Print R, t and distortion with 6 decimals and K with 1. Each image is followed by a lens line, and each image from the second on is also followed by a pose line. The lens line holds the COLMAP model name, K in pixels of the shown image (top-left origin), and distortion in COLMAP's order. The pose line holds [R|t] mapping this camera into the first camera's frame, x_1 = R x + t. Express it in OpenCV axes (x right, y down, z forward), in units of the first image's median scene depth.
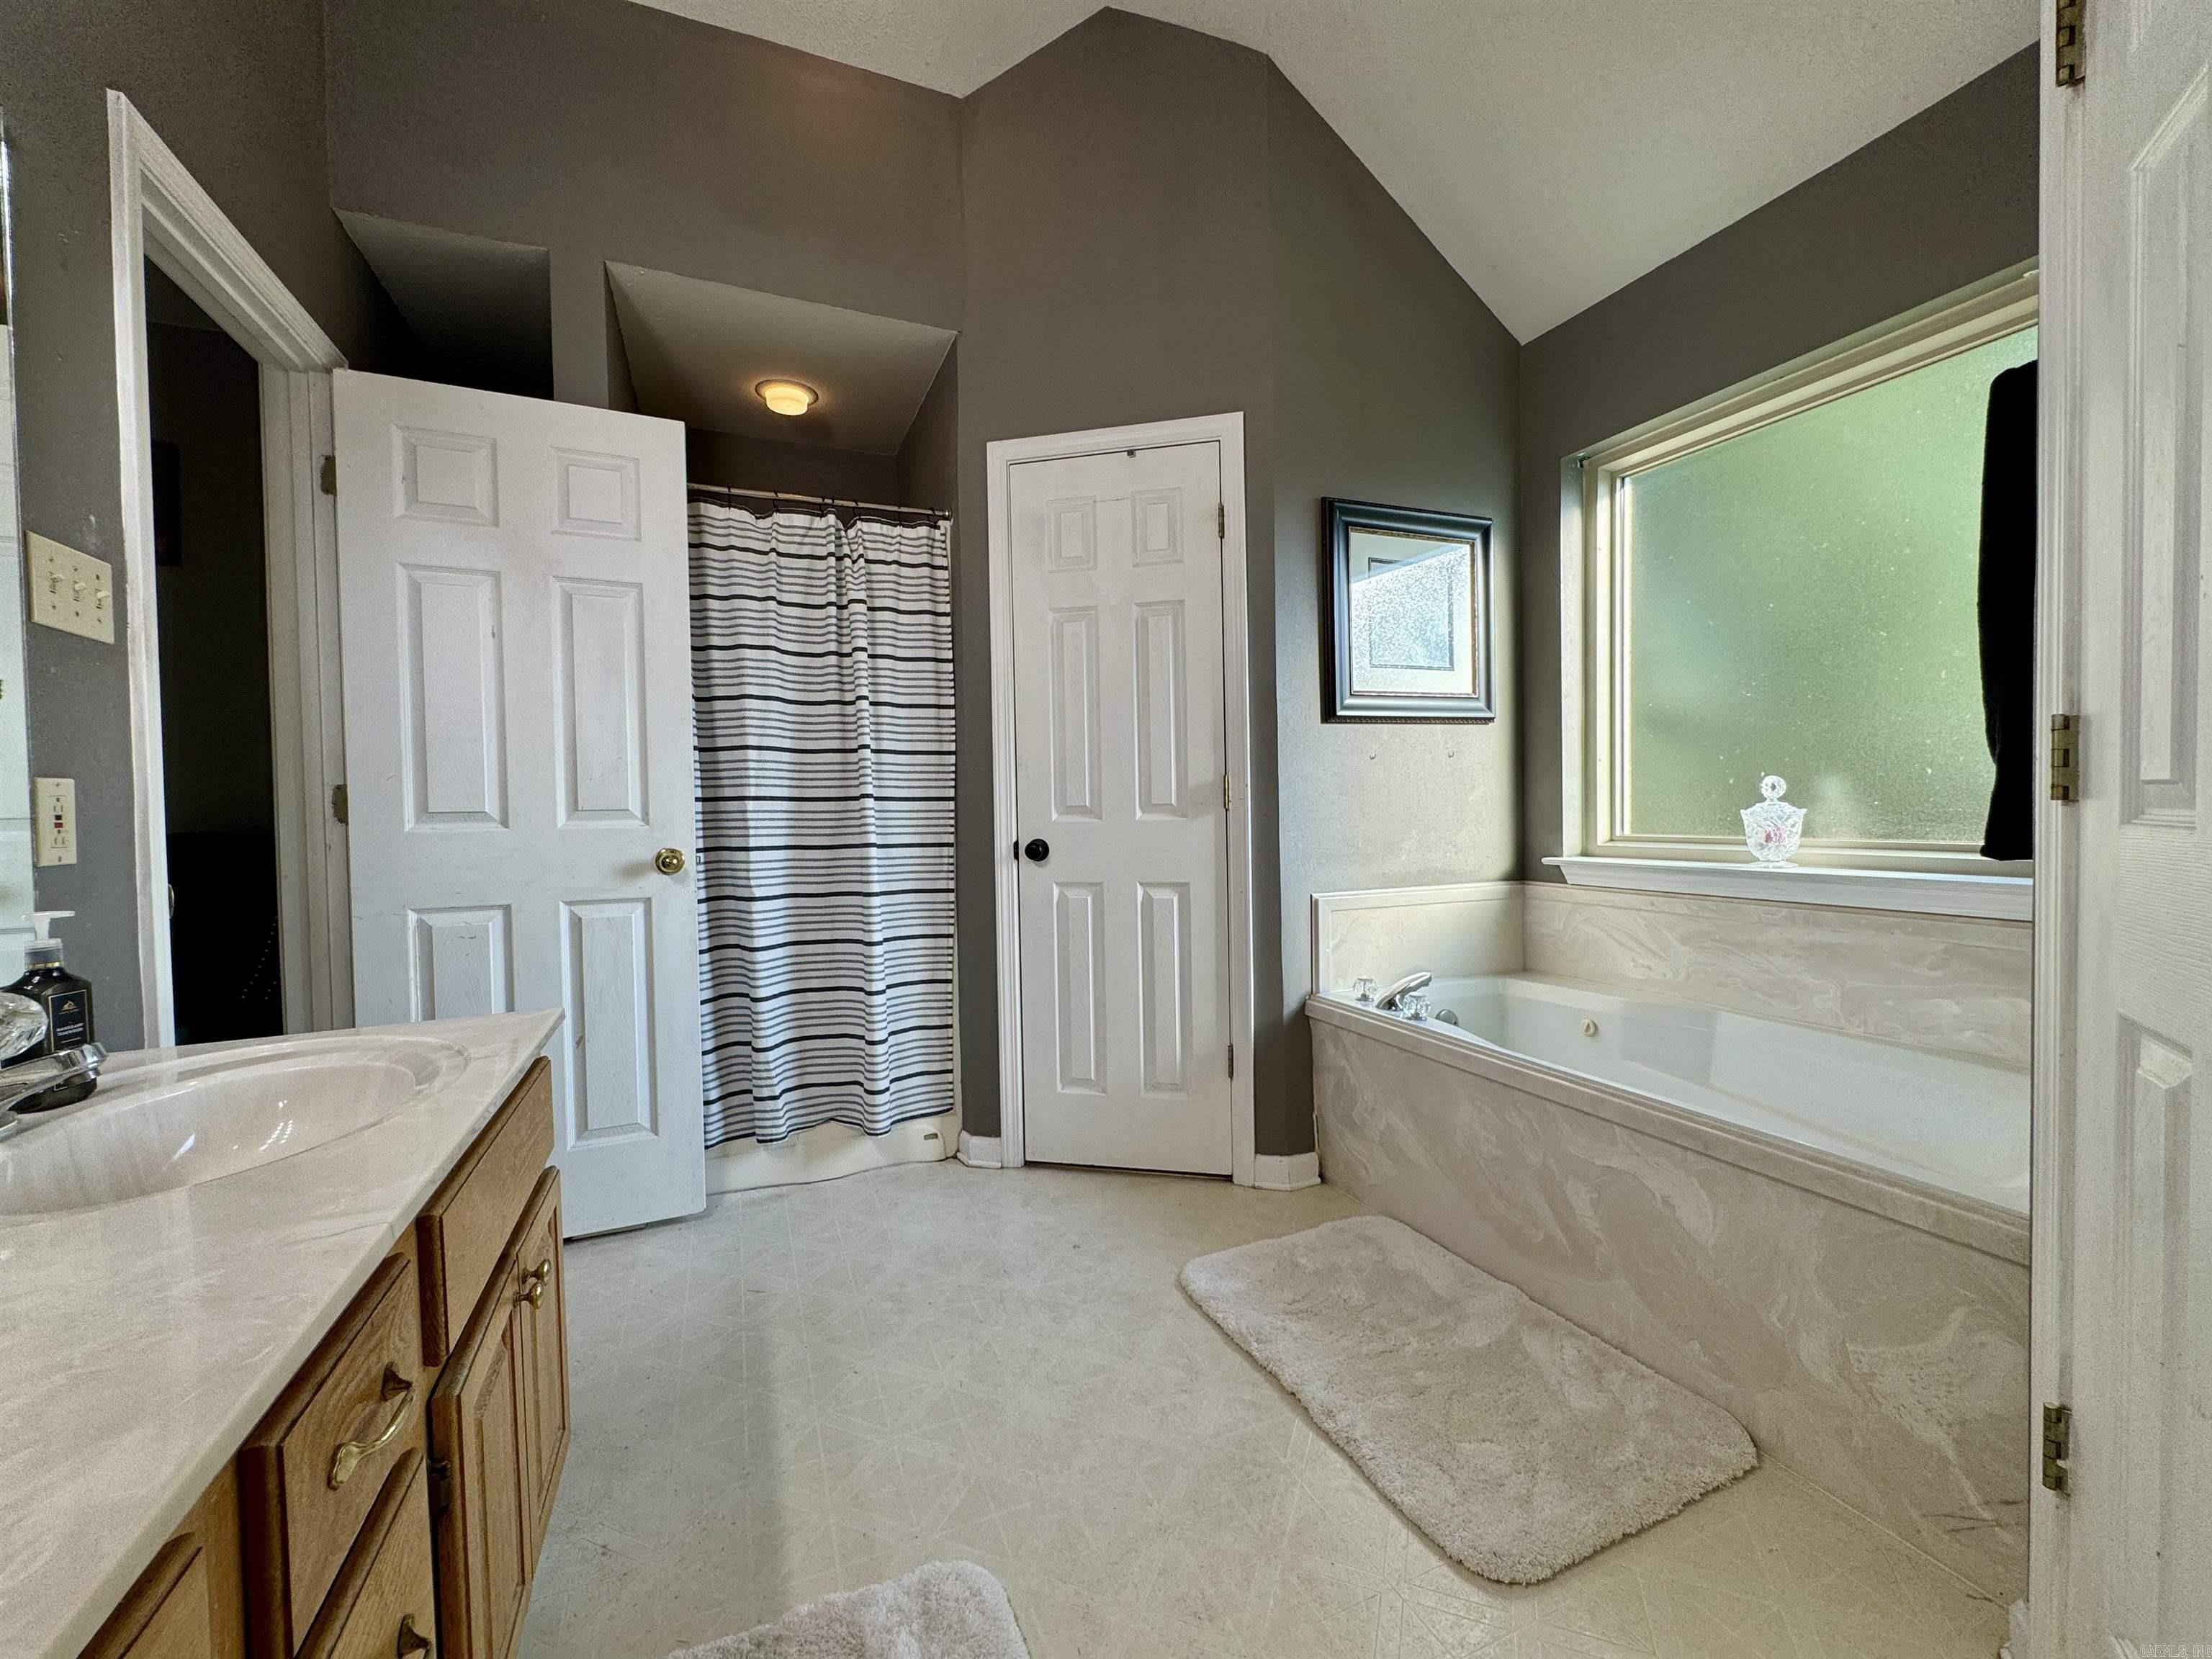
lens RADIAL K [[889.5, 0, 1104.6], [0, 889.5, 831.7], [0, 0, 1]] dist [-0.003316, 0.000729]
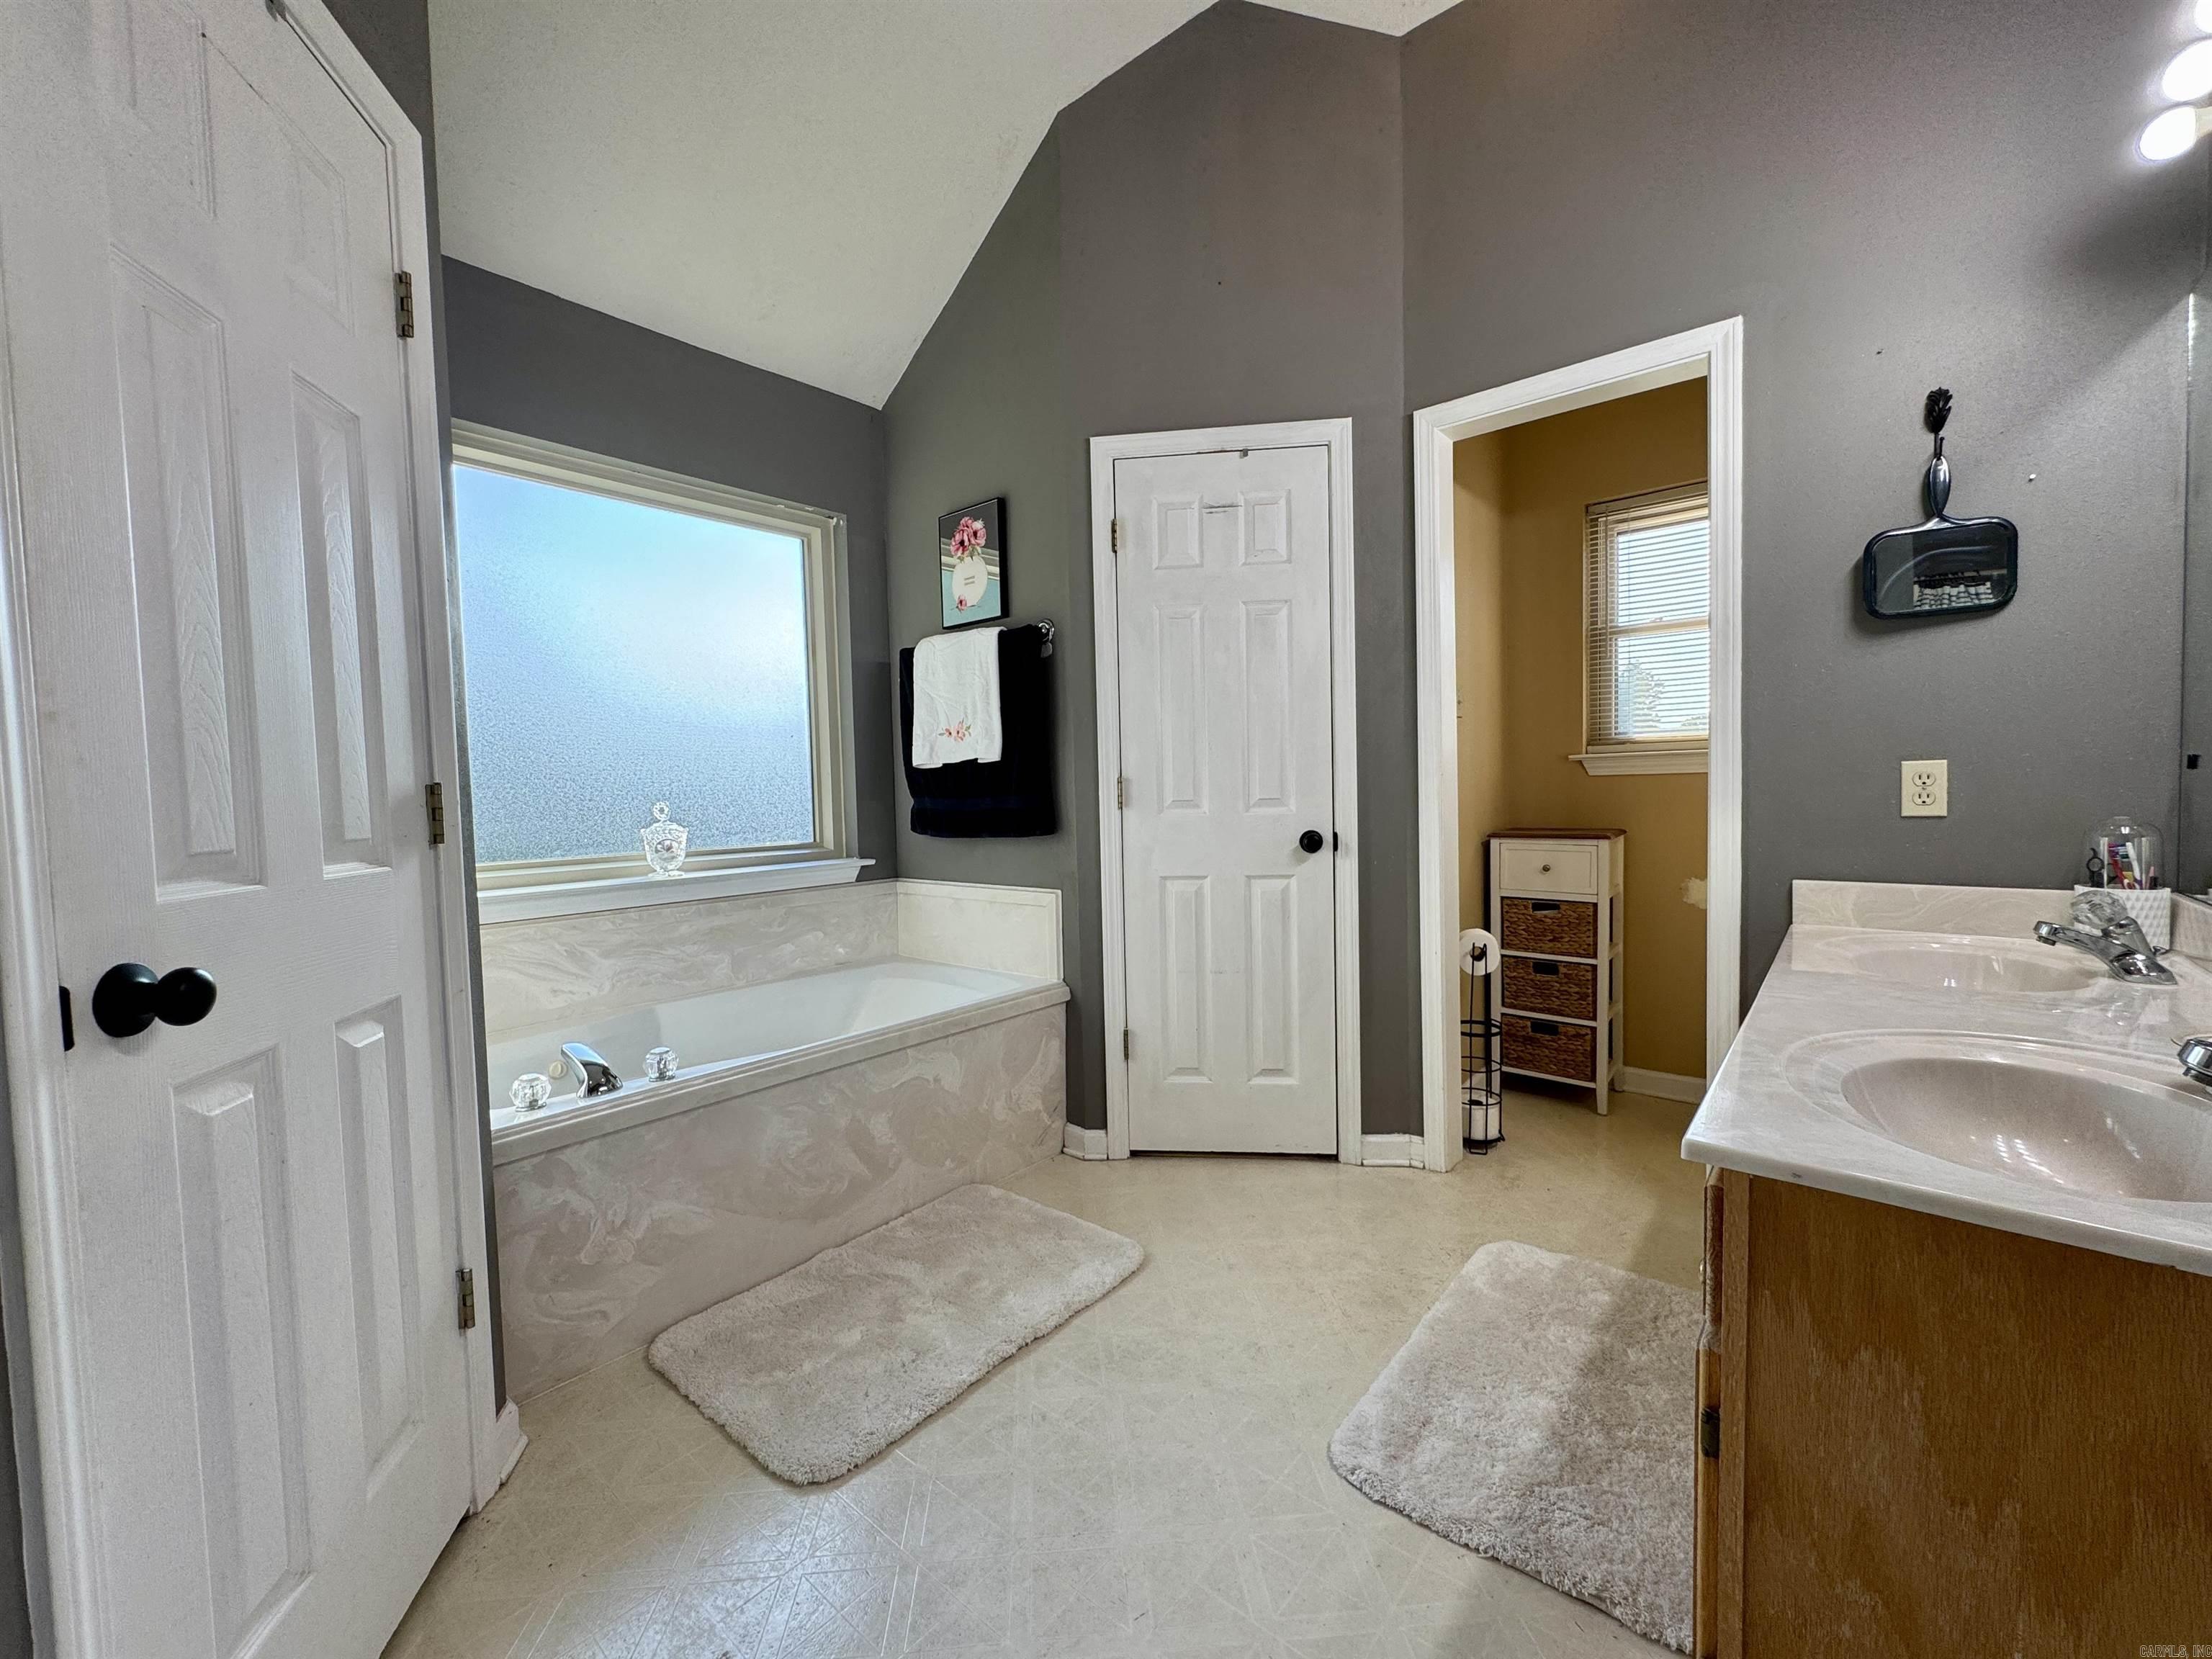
lens RADIAL K [[889.5, 0, 1105.2], [0, 889.5, 826.7], [0, 0, 1]] dist [-0.003316, 0.000729]
pose [[-0.443536, -0.007283, 0.896227, -0.603933], [0.060904, 0.997411, 0.038246, -0.036811], [-0.894185, 0.071547, -0.441944, 0.991769]]
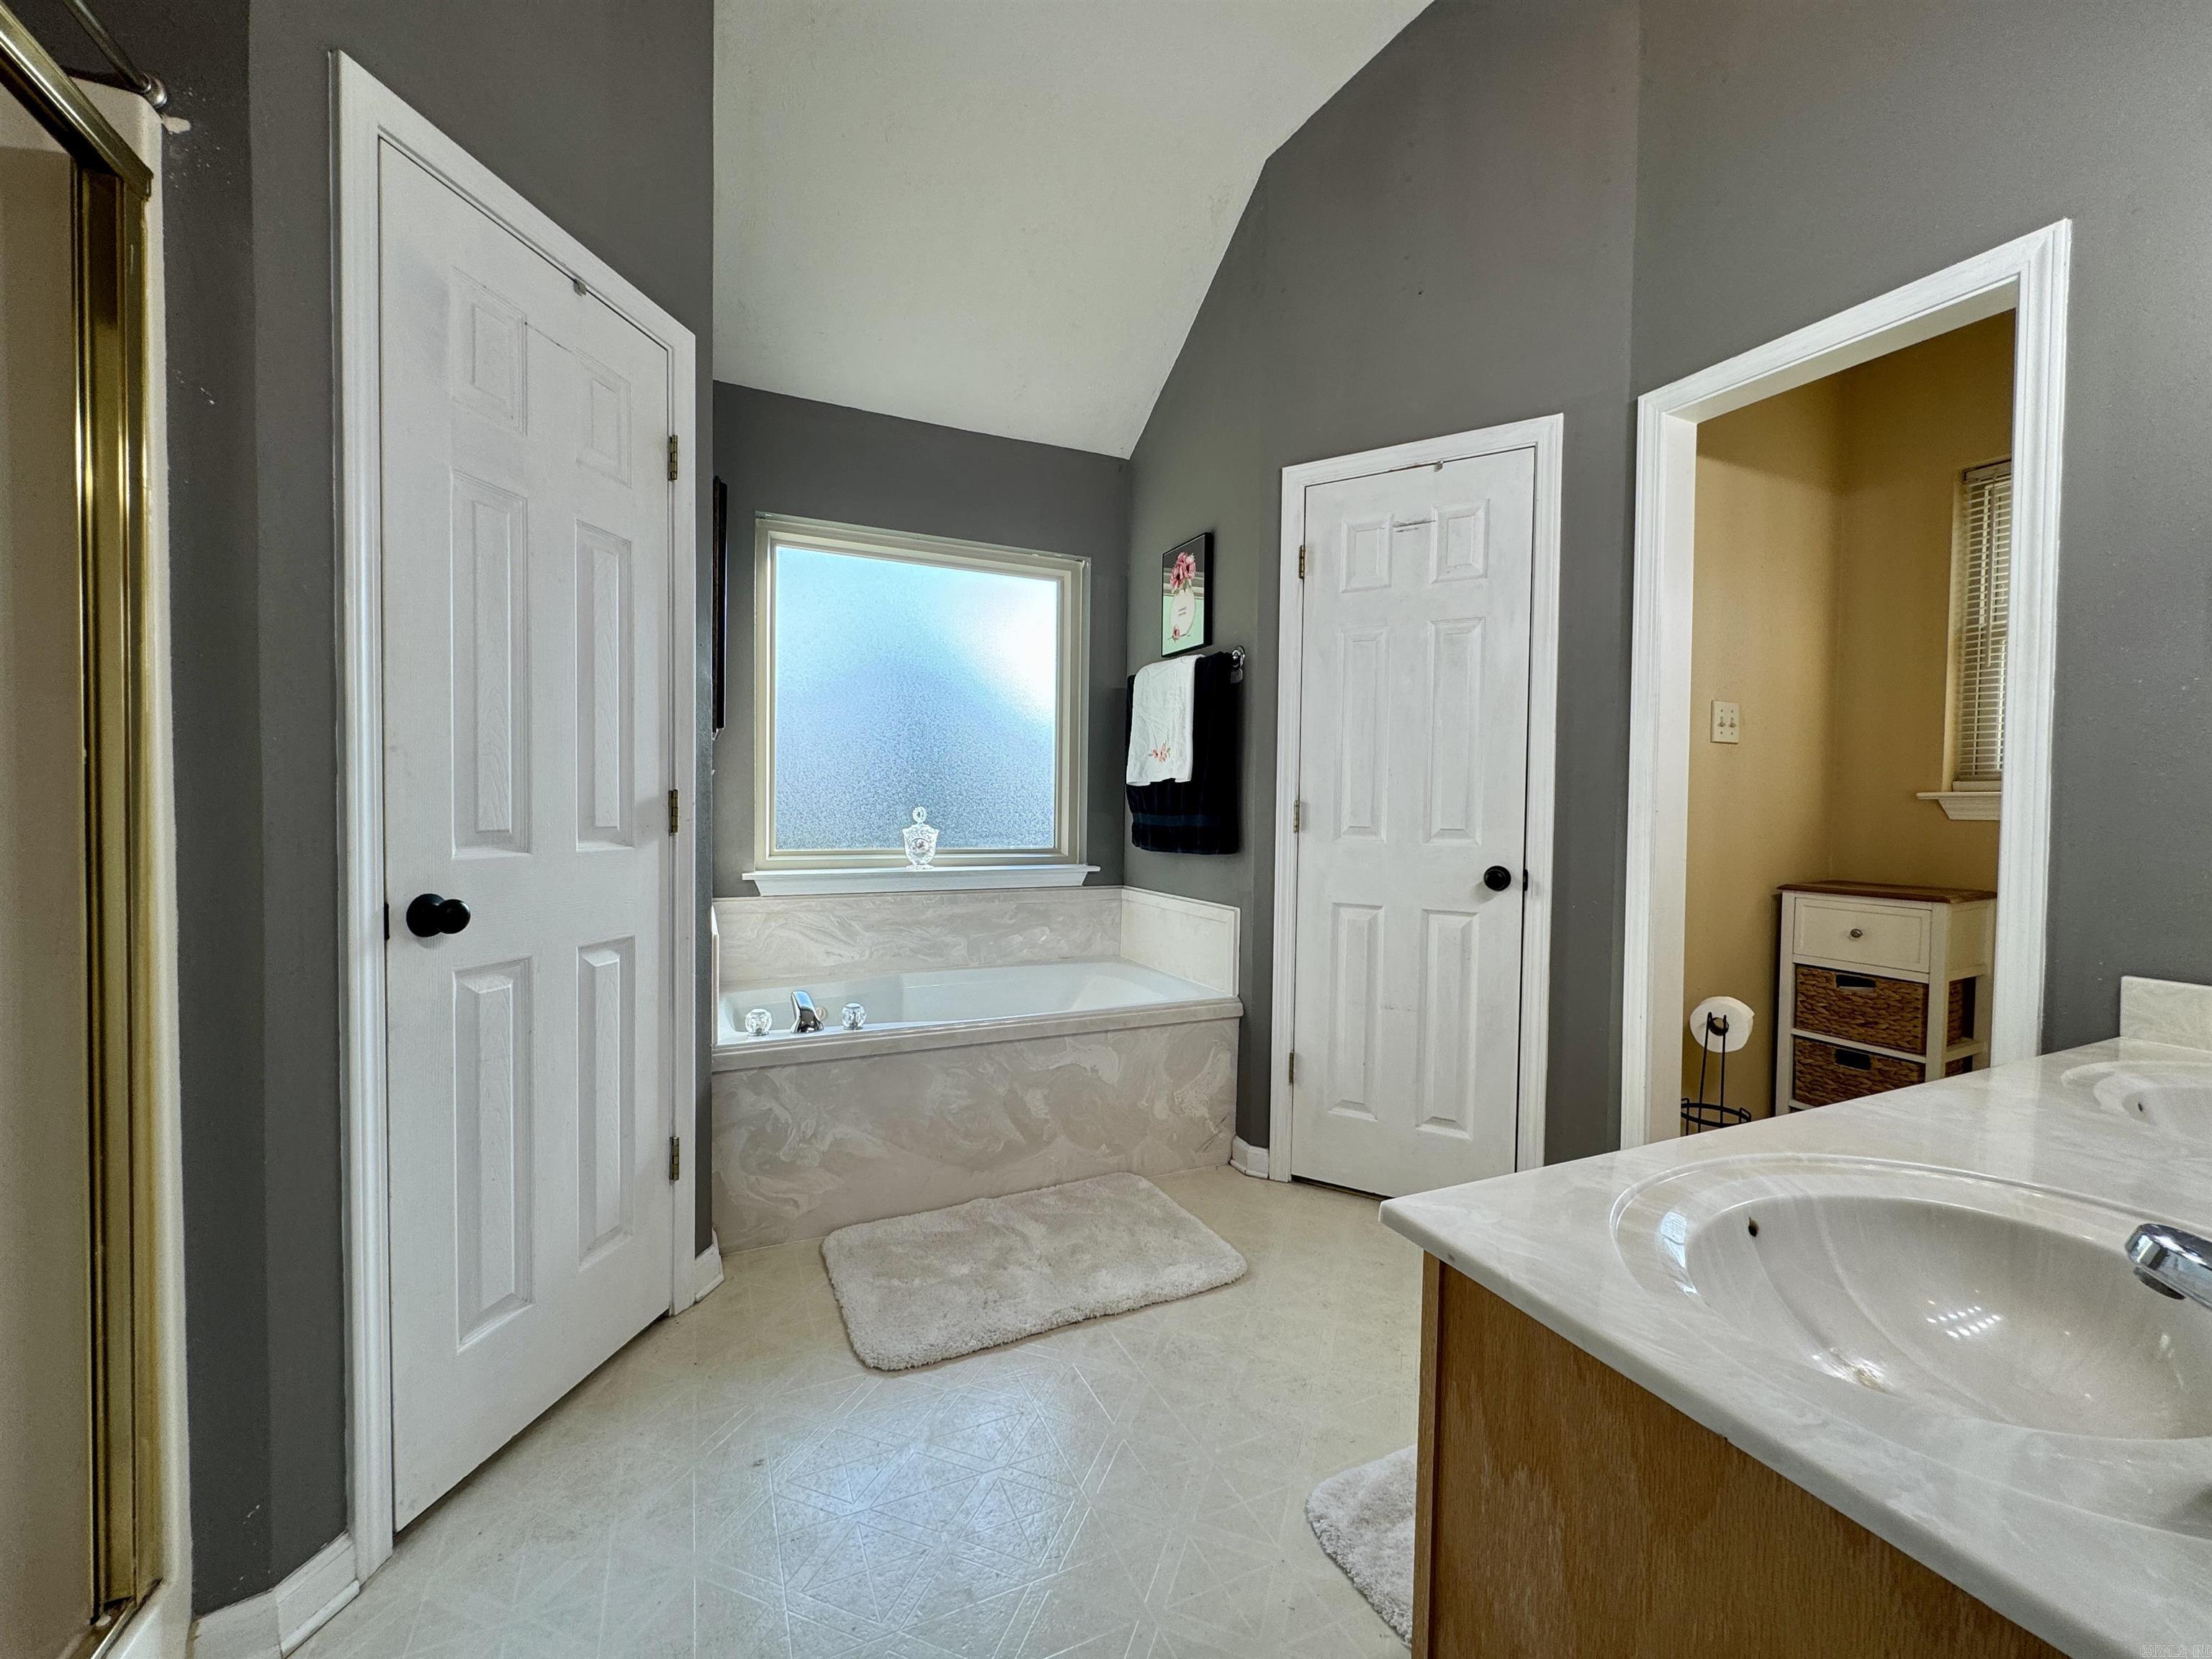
lens RADIAL K [[889.5, 0, 1103.4], [0, 889.5, 826.6], [0, 0, 1]] dist [-0.003316, 0.000729]
pose [[-0.034605, -0.005421, 0.999386, -0.734313], [0.017781, 0.999824, 0.006039, -0.033288], [-0.999243, 0.017979, -0.034502, 0.741671]]
